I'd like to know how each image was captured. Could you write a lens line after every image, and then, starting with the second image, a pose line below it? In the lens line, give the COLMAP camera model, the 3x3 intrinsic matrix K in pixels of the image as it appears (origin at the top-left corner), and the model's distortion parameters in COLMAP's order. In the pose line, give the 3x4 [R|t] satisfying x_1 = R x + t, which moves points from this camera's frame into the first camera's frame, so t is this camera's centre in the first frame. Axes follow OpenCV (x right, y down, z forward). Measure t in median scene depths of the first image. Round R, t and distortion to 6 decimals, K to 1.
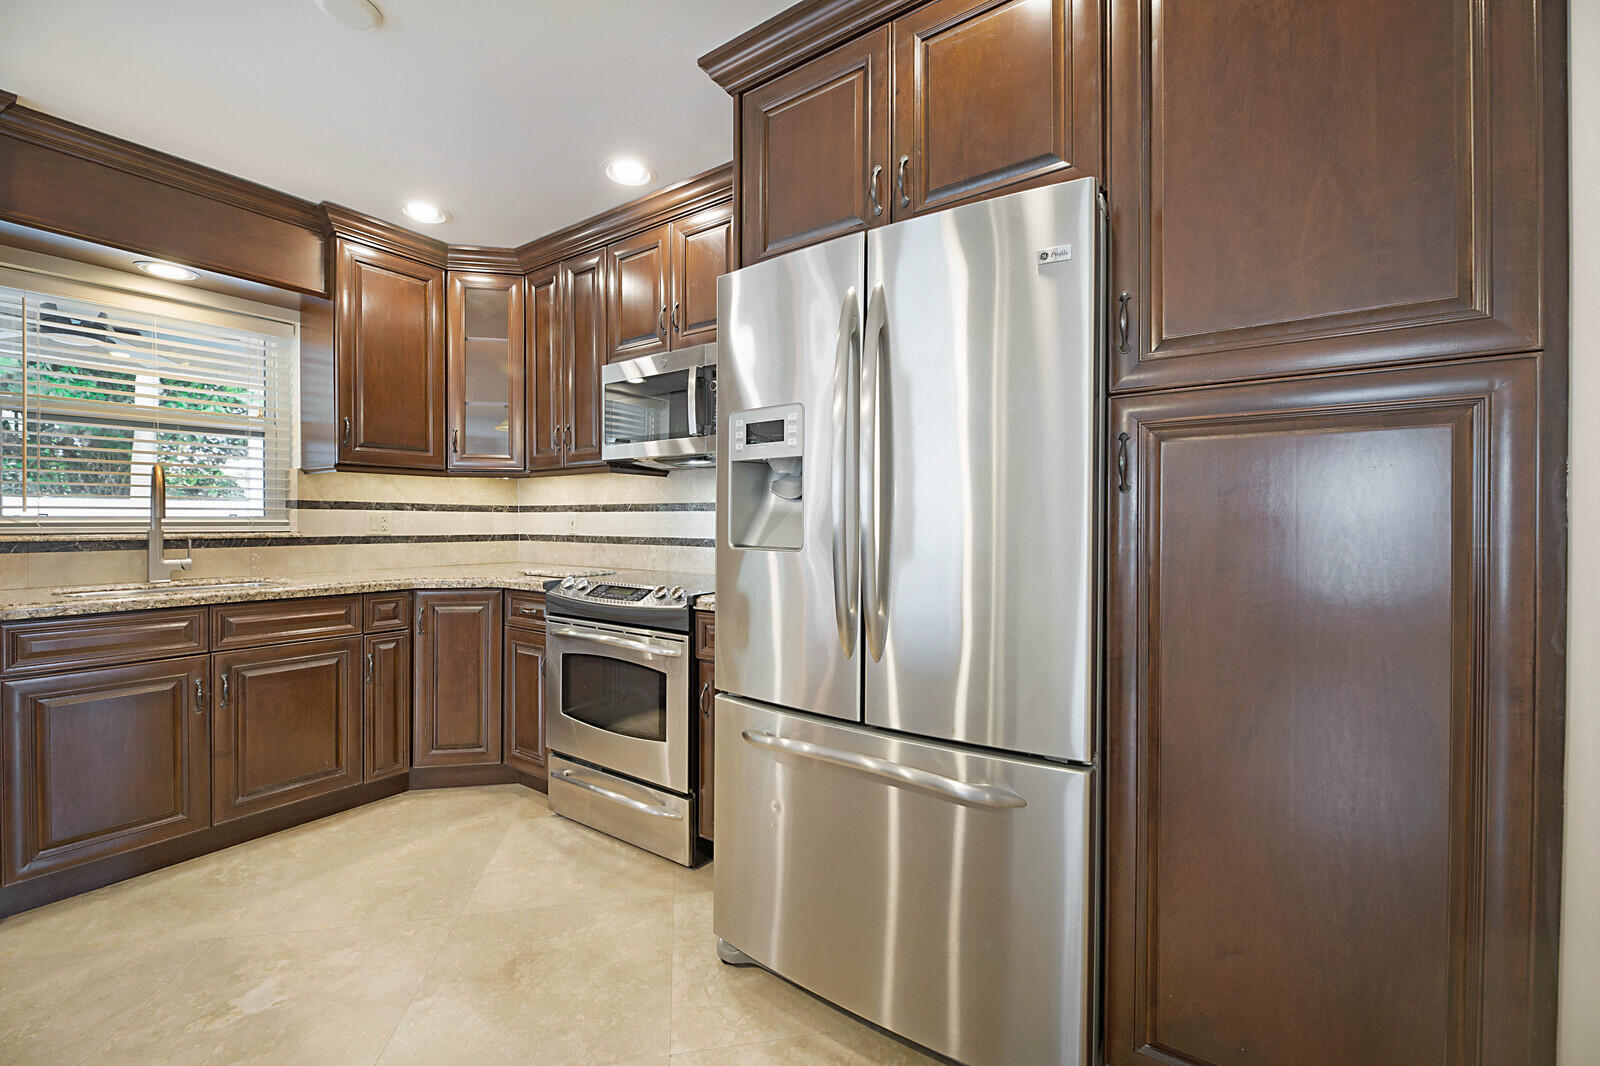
lens RADIAL K [[651.9, 0, 814.2], [0, 651.9, 520.7], [0, 0, 1]] dist [-0.008108, -0.000843]
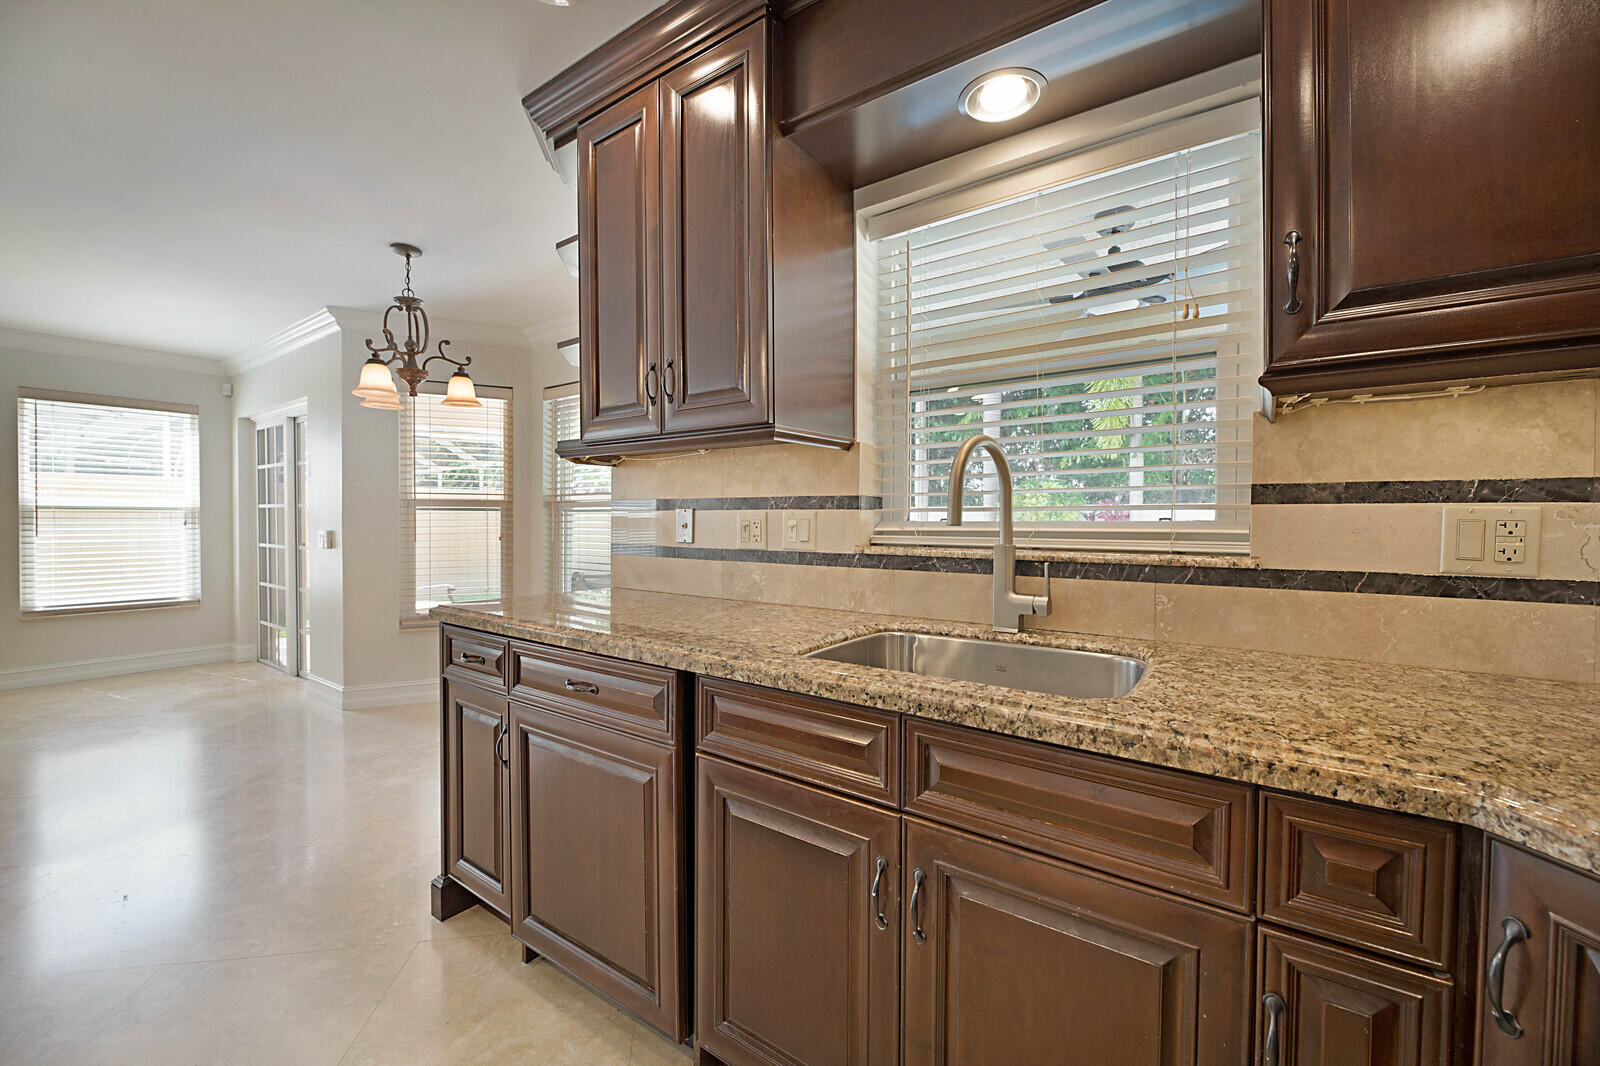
lens RADIAL K [[647.0, 0, 802.1], [0, 647.0, 527.5], [0, 0, 1]] dist [-0.000015, -0.002999]
pose [[-0.033432, 0.009850, -0.999392, -0.392576], [-0.002109, 0.999949, 0.009926, -0.006726], [0.999439, 0.002439, -0.033409, 0.800036]]
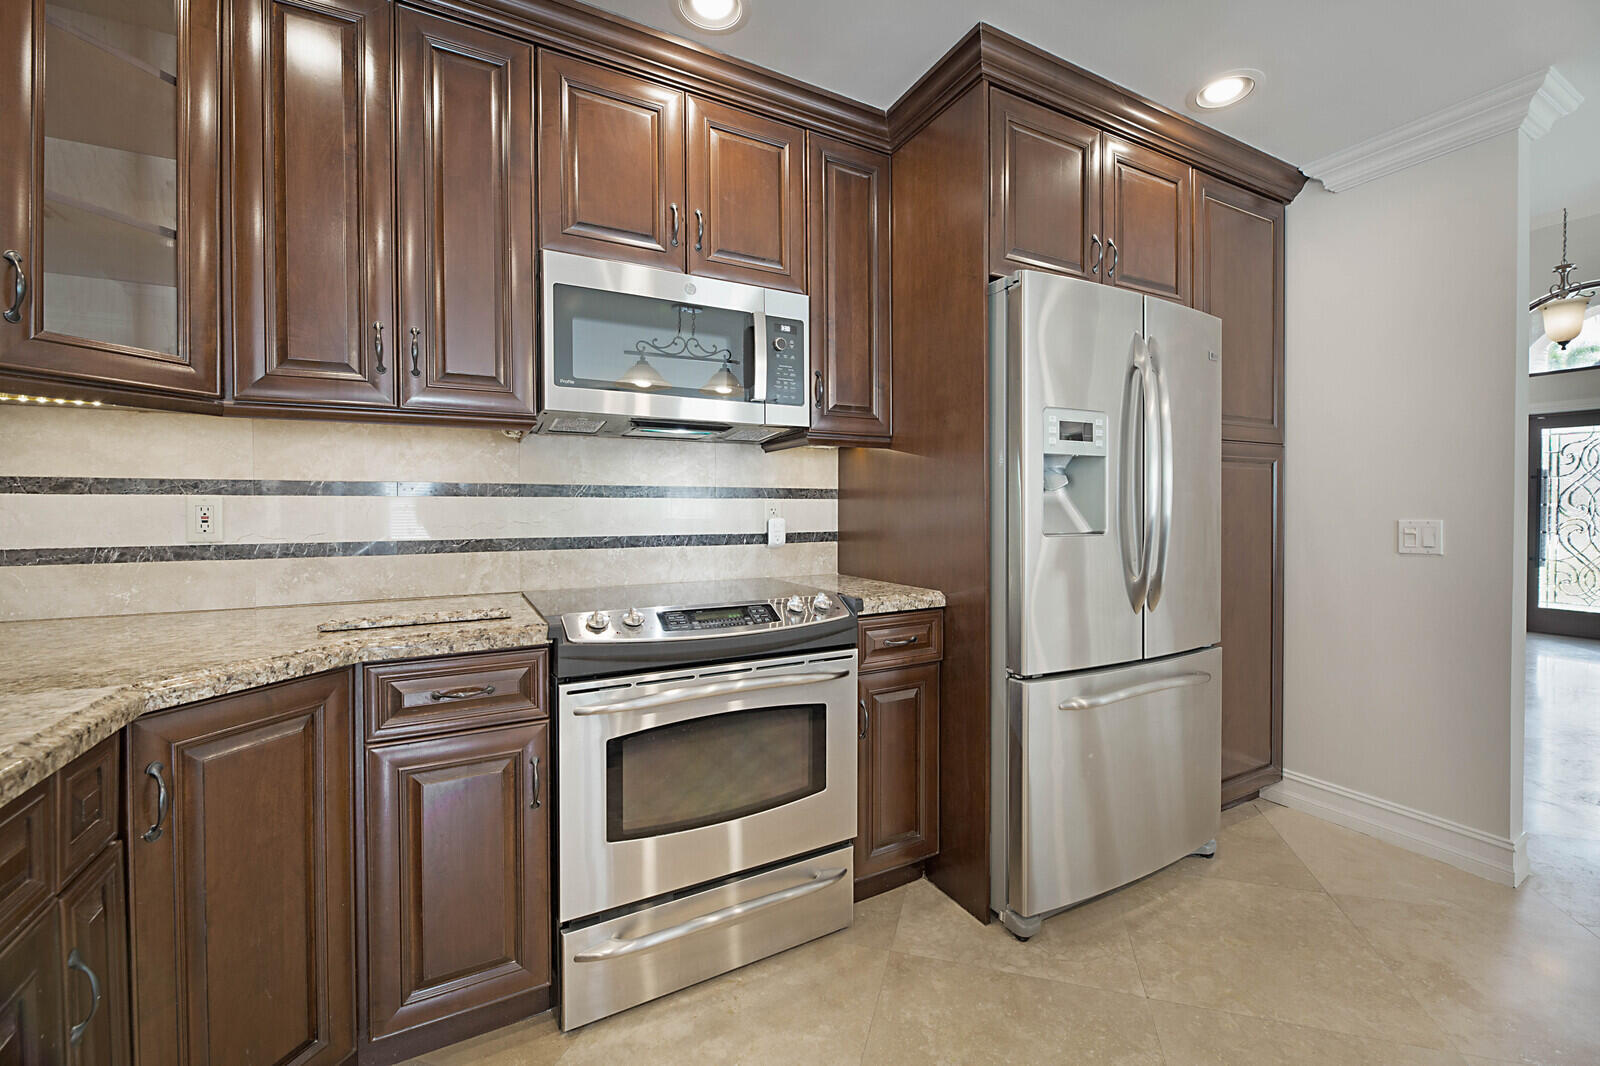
lens RADIAL K [[647.0, 0, 813.7], [0, 647.0, 516.5], [0, 0, 1]] dist [-0.000015, -0.002999]
pose [[0.453656, -0.016805, 0.891018, -0.796222], [0.002731, 0.999844, 0.017467, -0.006258], [-0.891172, -0.005491, 0.453631, 0.561106]]
